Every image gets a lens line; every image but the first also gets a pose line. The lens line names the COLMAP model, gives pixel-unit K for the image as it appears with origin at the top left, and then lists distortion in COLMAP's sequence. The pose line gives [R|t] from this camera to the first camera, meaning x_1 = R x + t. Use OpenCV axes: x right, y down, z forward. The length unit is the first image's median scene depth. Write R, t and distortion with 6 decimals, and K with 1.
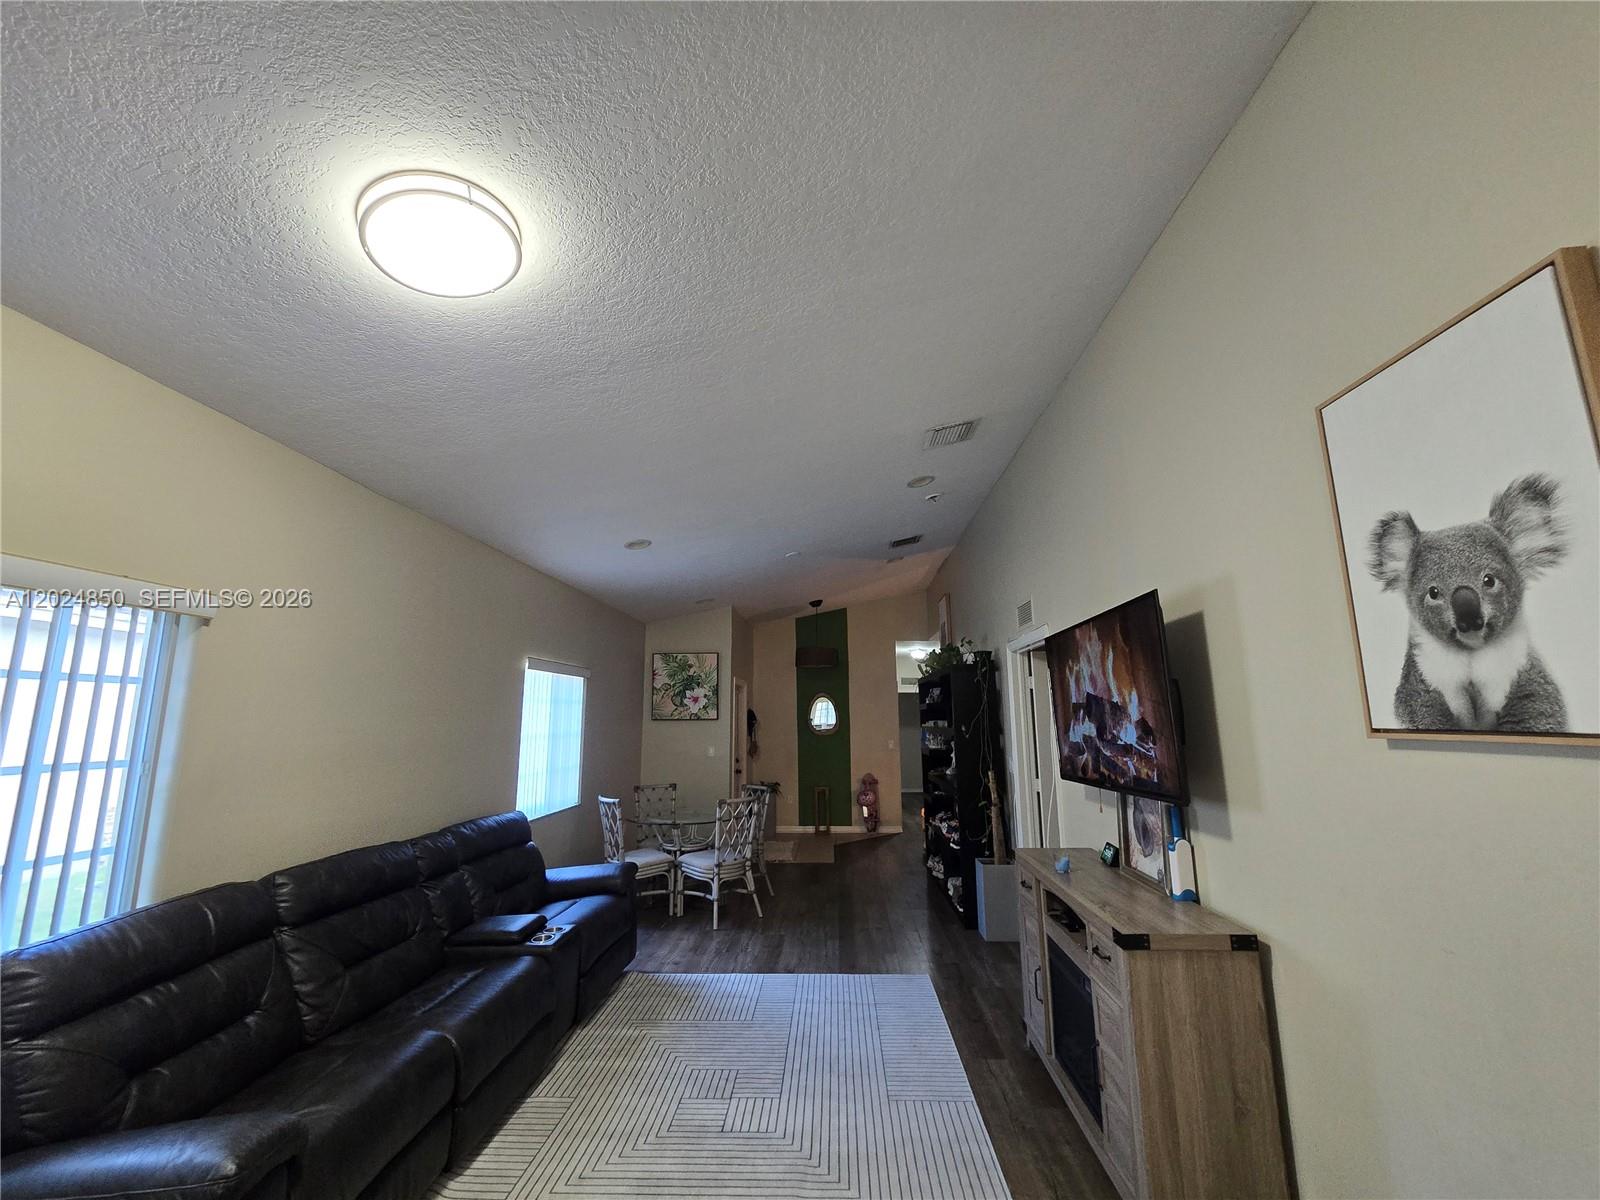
lens RADIAL K [[657.3, 0, 797.3], [0, 657.3, 600.7], [0, 0, 1]] dist [-0.007301, -0.000163]
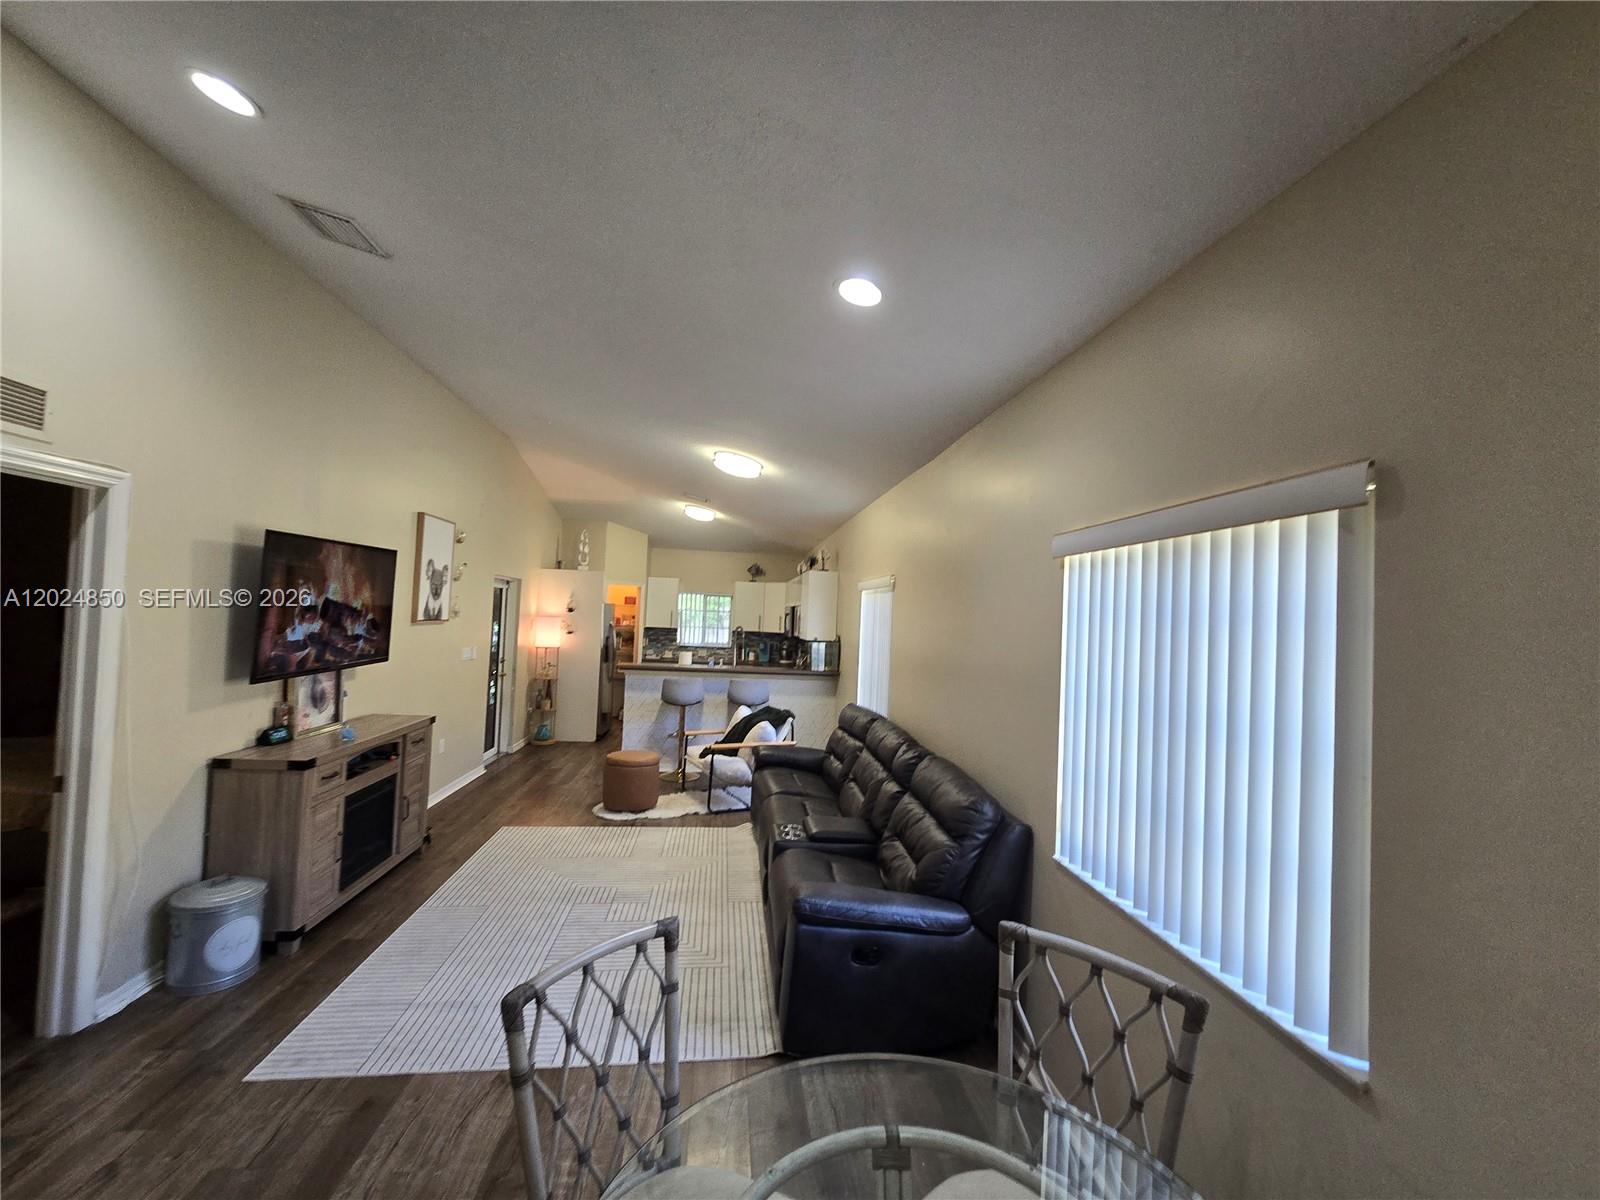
lens RADIAL K [[658.6, 0, 796.5], [0, 658.6, 602.8], [0, 0, 1]] dist [-0.003267, 0.000662]
pose [[-0.983797, -0.044083, -0.173784, -0.191256], [-0.008422, 0.979594, -0.200809, 0.368936], [0.179090, -0.196092, -0.964093, 2.219856]]
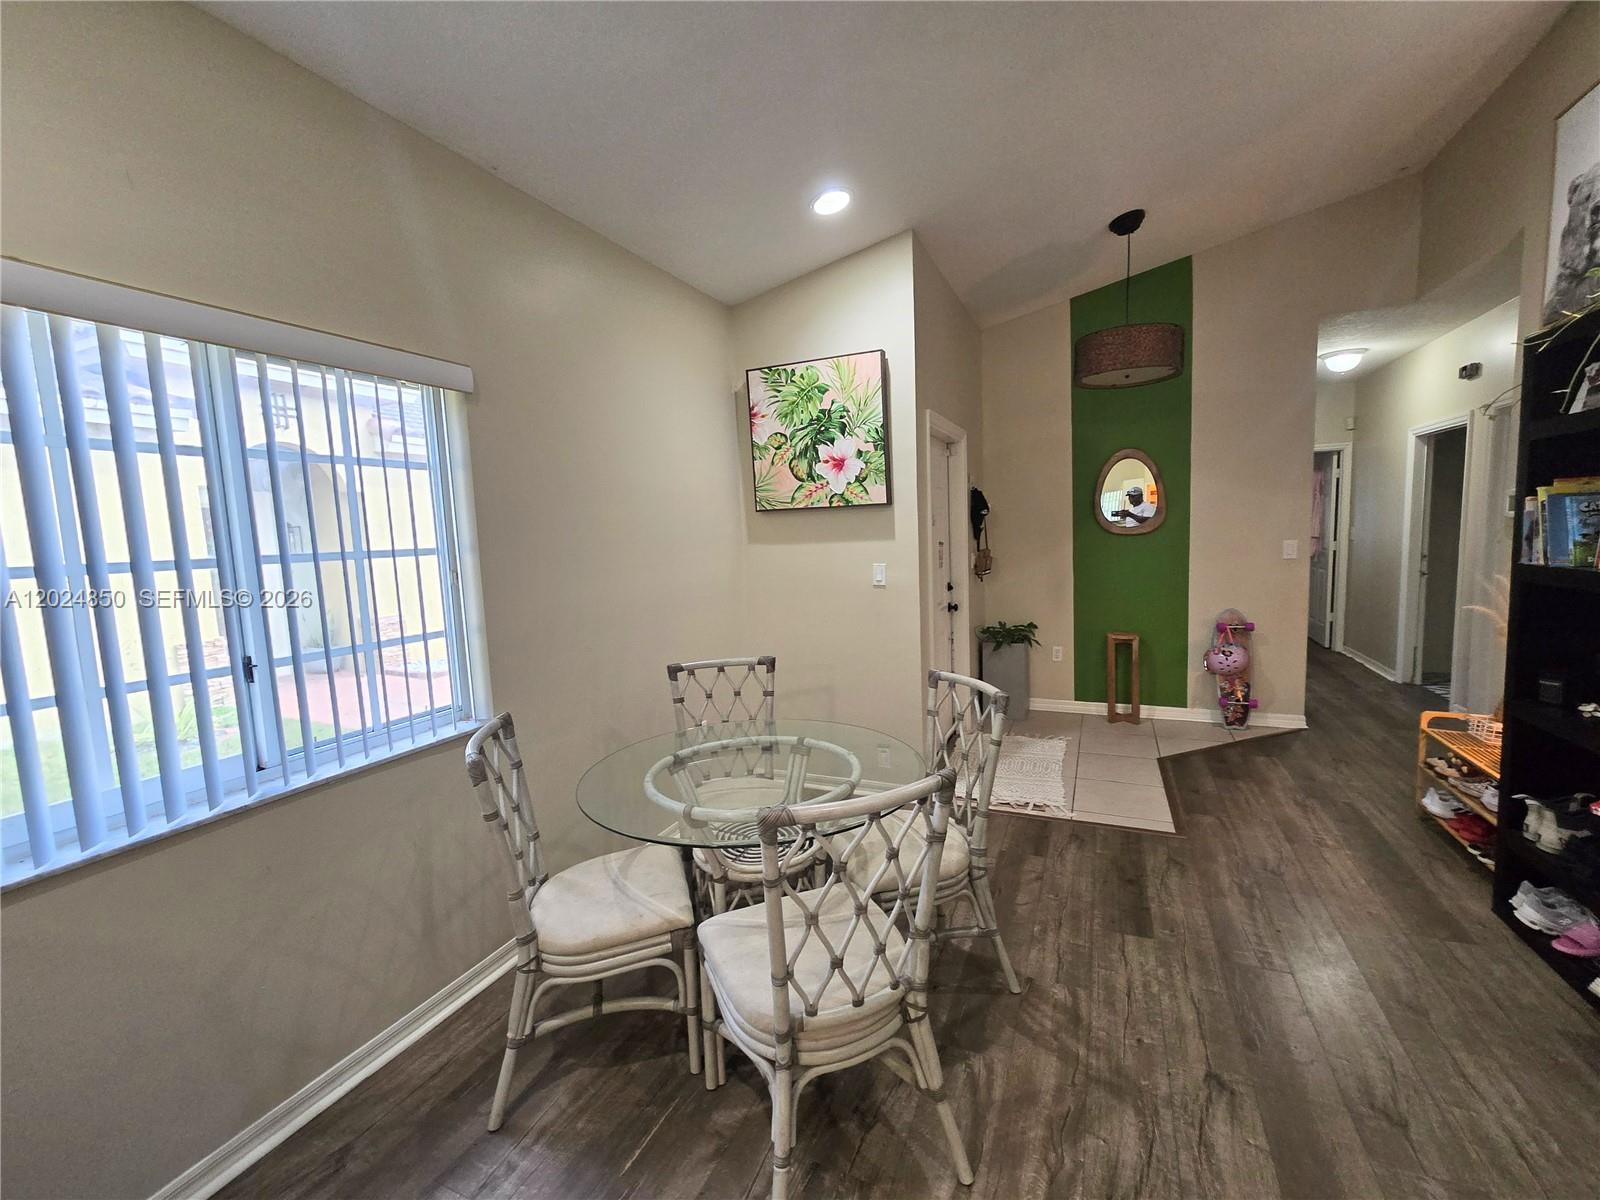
lens RADIAL K [[657.3, 0, 797.3], [0, 657.3, 600.7], [0, 0, 1]] dist [-0.007301, -0.000163]
pose [[0.930924, 0.007564, -0.365133, -0.038494], [0.098946, 0.957170, 0.272095, 0.277484], [0.351553, -0.289428, 0.890304, 1.353195]]
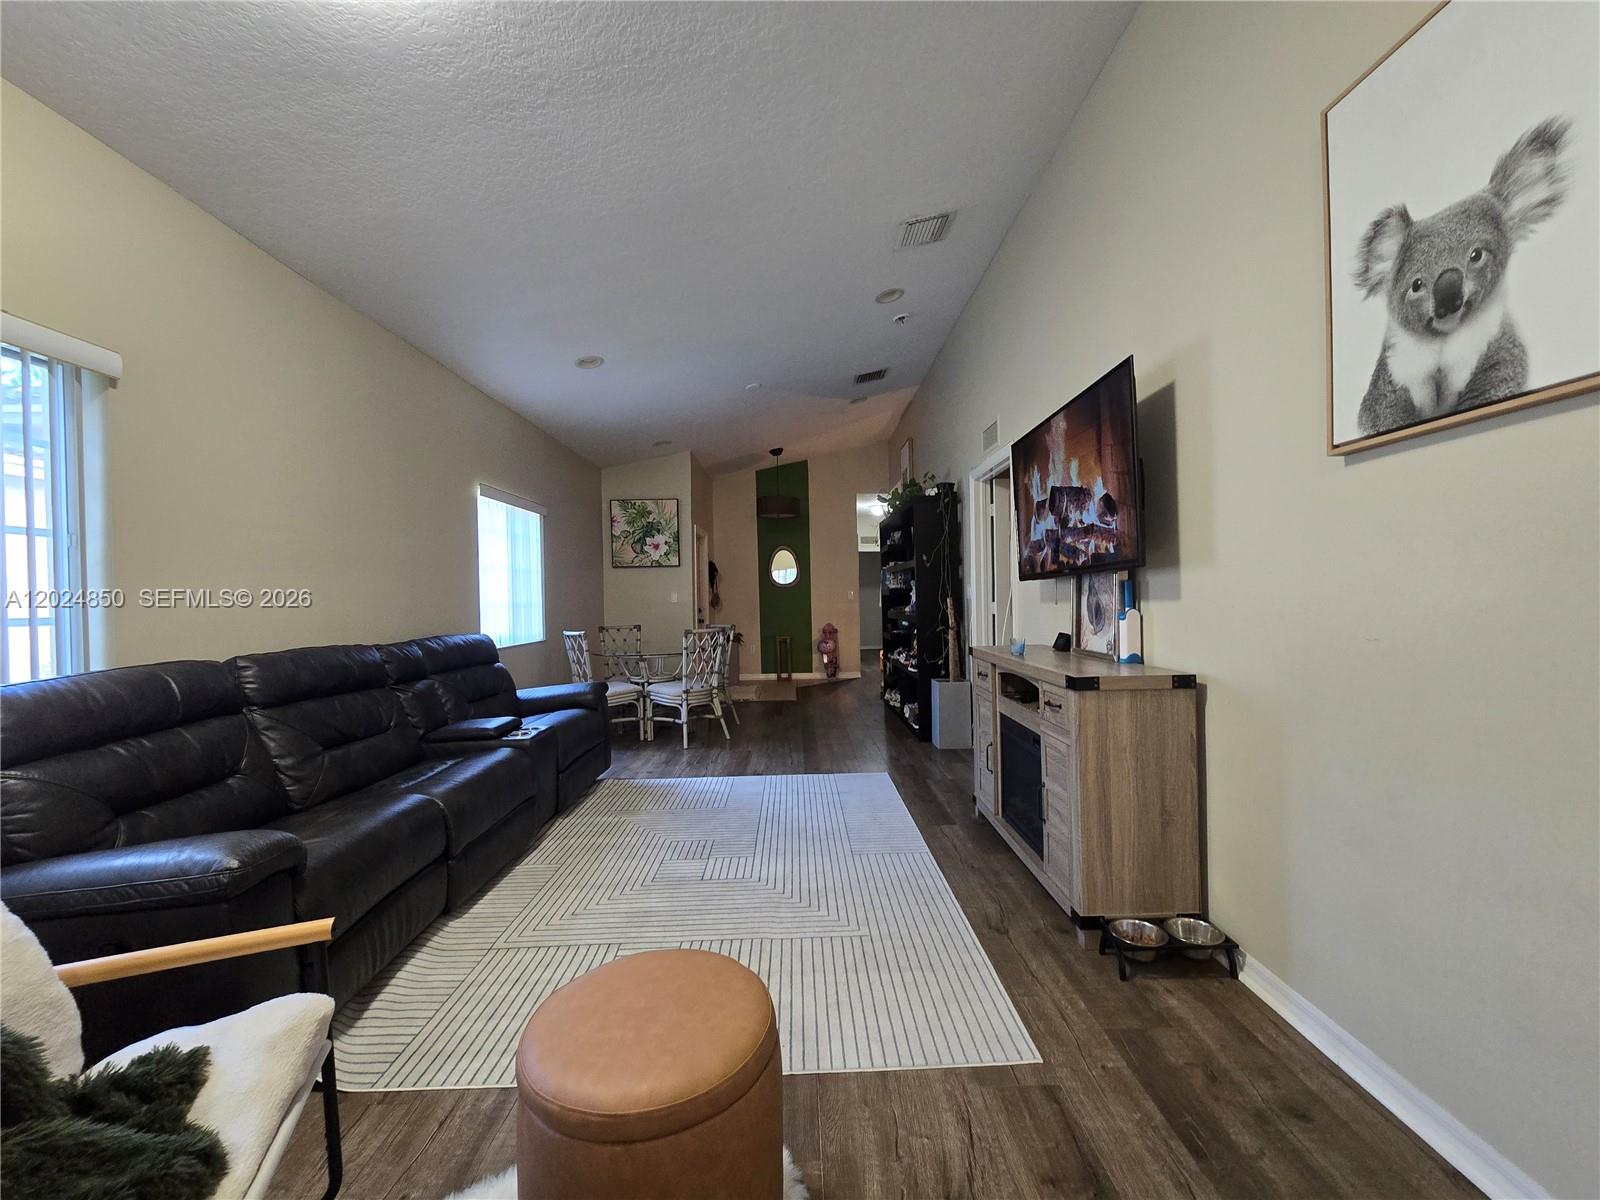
lens RADIAL K [[658.6, 0, 796.5], [0, 658.6, 602.8], [0, 0, 1]] dist [-0.003267, 0.000662]
pose [[0.997996, -0.012439, 0.062036, -0.015775], [0.000791, 0.982860, 0.184352, 0.123221], [-0.063266, -0.183933, 0.980901, -0.004464]]
